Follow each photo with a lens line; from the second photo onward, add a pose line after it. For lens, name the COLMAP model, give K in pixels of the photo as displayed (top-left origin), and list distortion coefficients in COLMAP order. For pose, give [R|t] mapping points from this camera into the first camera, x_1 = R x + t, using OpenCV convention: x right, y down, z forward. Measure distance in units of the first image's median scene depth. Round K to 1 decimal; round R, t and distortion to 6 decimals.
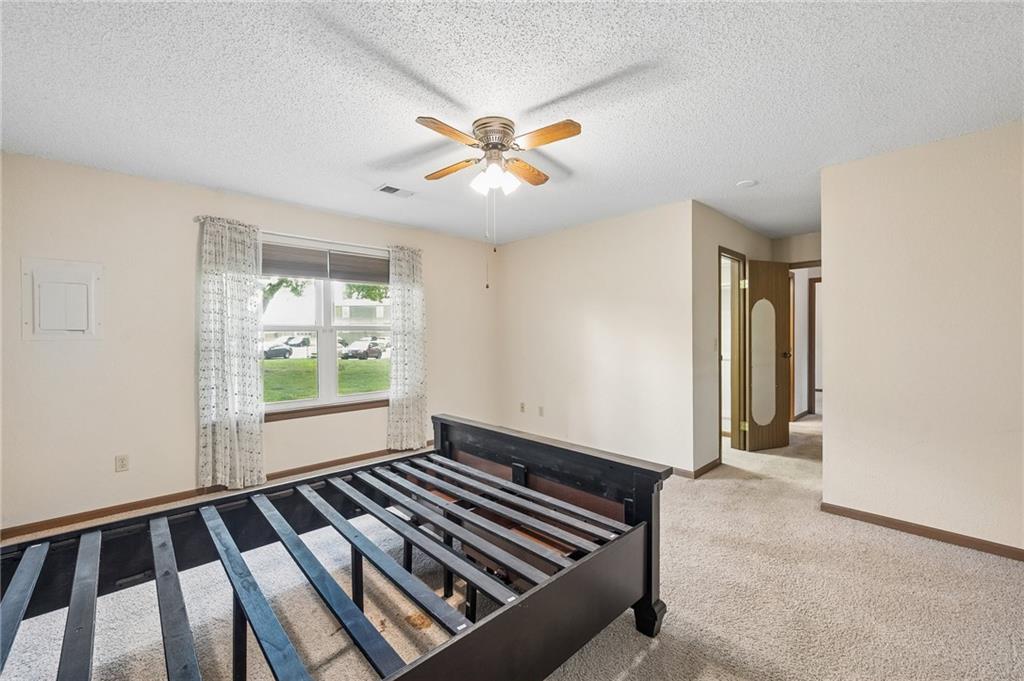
lens RADIAL K [[419.5, 0, 510.8], [0, 419.5, 331.1], [0, 0, 1]] dist [0.001164, 0.000532]
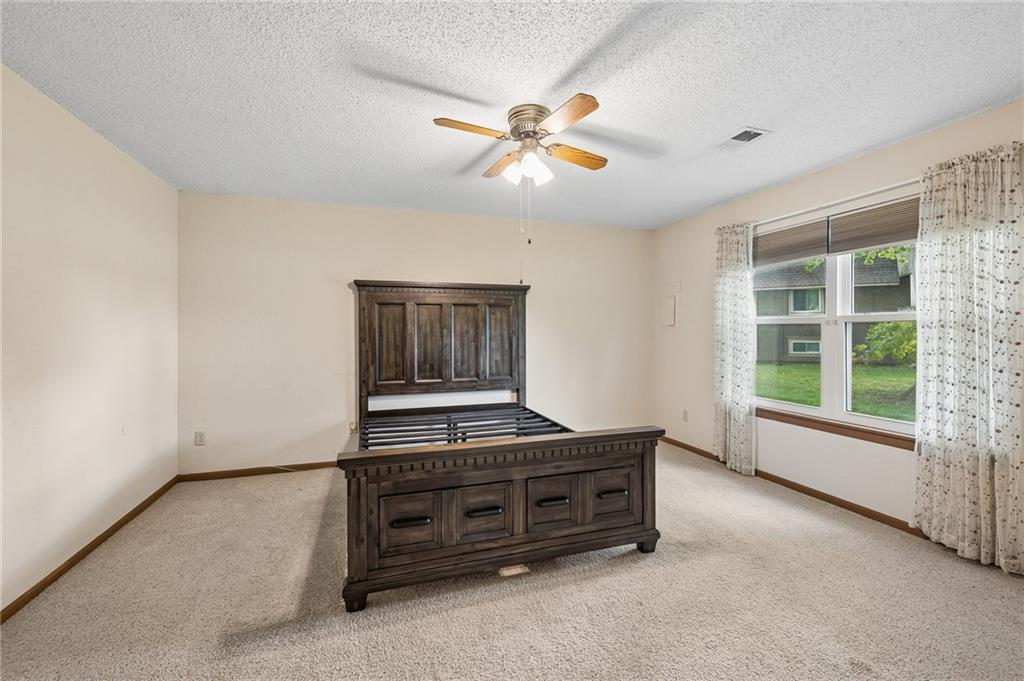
lens RADIAL K [[419.5, 0, 510.8], [0, 419.5, 331.1], [0, 0, 1]] dist [0.001164, 0.000532]
pose [[-0.410685, 0.004230, -0.911768, 0.567656], [0.008233, 0.999966, 0.000931, 0.010004], [0.911740, -0.007124, -0.410706, 0.889214]]
